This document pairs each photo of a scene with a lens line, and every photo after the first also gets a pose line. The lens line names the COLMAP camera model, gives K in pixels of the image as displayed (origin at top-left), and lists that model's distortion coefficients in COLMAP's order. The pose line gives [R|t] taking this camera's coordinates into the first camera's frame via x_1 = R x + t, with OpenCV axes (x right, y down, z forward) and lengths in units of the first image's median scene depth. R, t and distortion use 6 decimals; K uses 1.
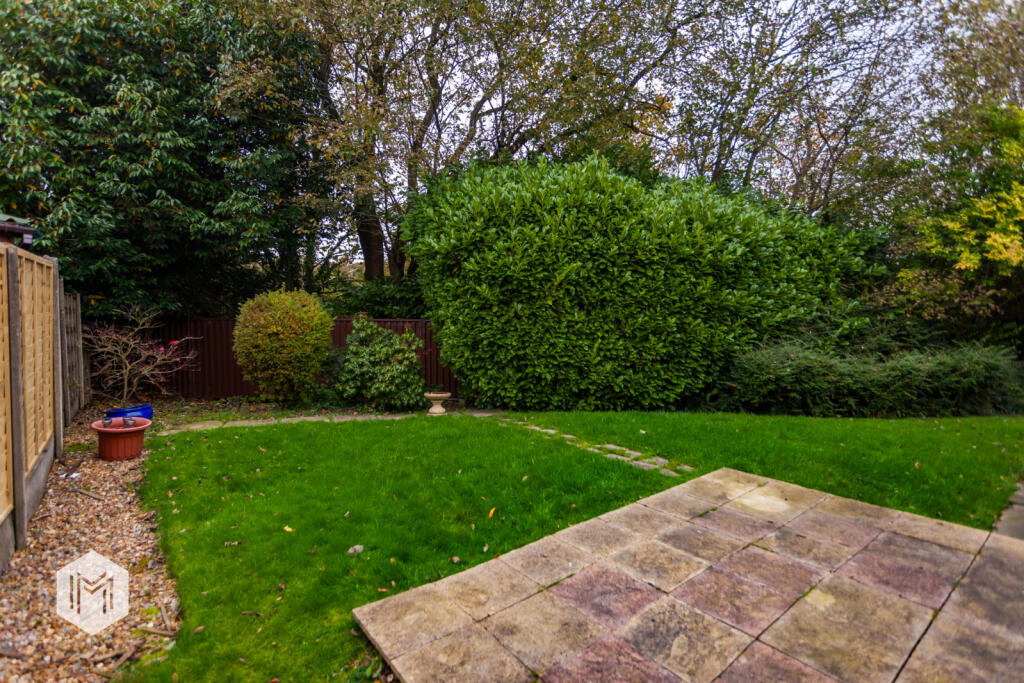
lens RADIAL K [[485.3, 0, 512.0], [0, 485.3, 342.7], [0, 0, 1]] dist [0.003329, 0.000862]
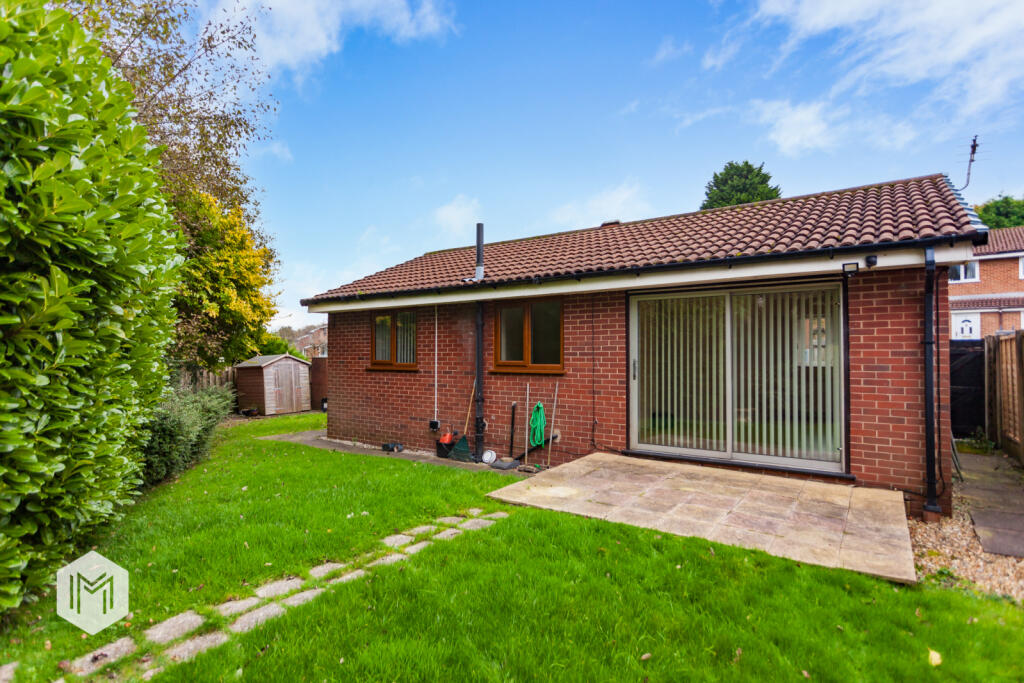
lens RADIAL K [[516.1, 0, 509.4], [0, 516.1, 346.4], [0, 0, 1]] dist [-0.004936, -0.000834]
pose [[-0.274531, 0.016131, 0.961443, -1.121306], [0.058159, 0.998307, -0.000143, -0.122248], [-0.959818, 0.055877, -0.275004, 1.962293]]
